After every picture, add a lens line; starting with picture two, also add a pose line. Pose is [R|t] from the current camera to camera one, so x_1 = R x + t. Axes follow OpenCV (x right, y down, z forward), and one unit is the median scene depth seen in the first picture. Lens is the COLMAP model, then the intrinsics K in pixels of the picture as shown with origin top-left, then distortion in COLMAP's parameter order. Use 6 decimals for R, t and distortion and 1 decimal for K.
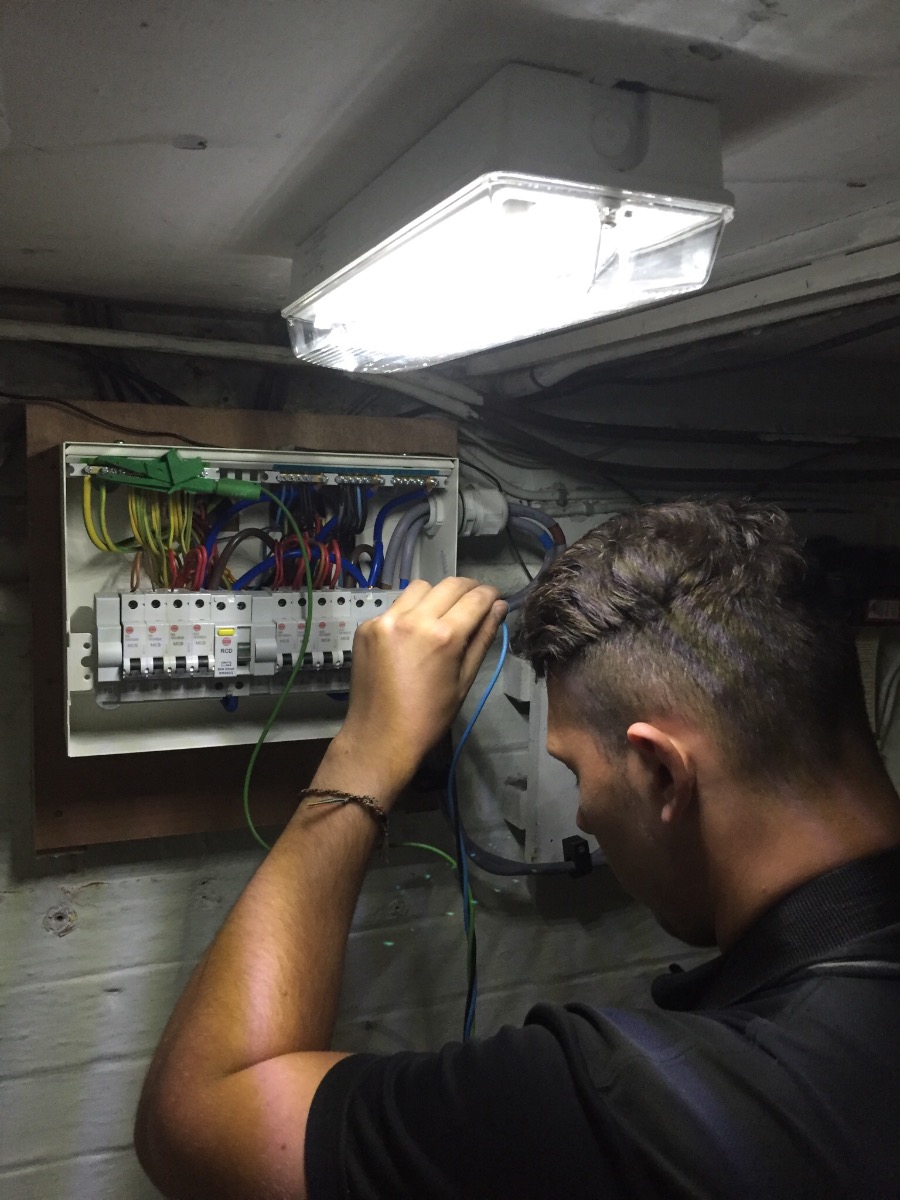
lens RADIAL K [[1048.3, 0, 455.4], [0, 1048.3, 606.4], [0, 0, 1]] dist [0.041512, -0.009405]
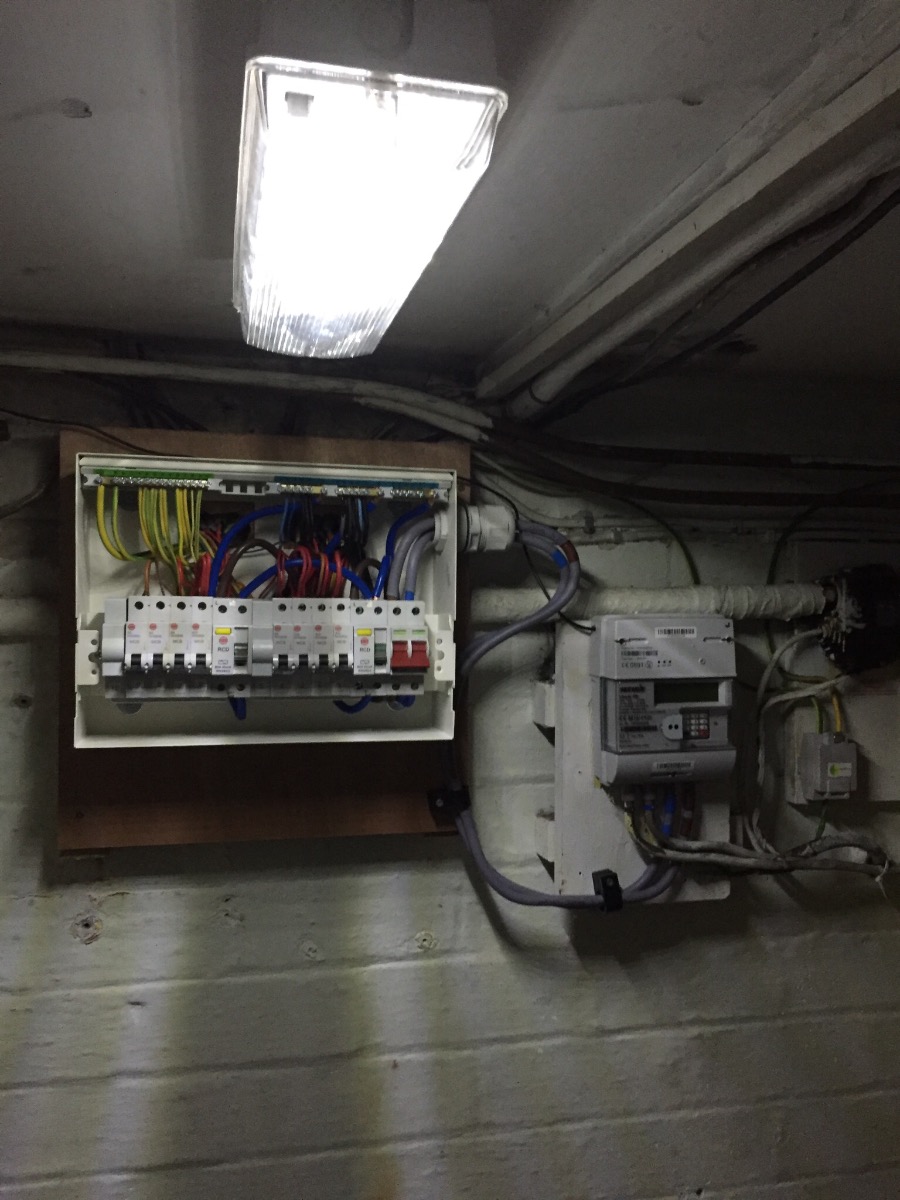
lens RADIAL K [[1048.3, 0, 455.8], [0, 1048.3, 608.0], [0, 0, 1]] dist [0.041512, -0.009405]
pose [[0.987314, -0.015822, -0.157990, 0.153555], [-0.002920, 0.993045, -0.117696, 0.107672], [0.158754, 0.116664, 0.980401, 0.005682]]
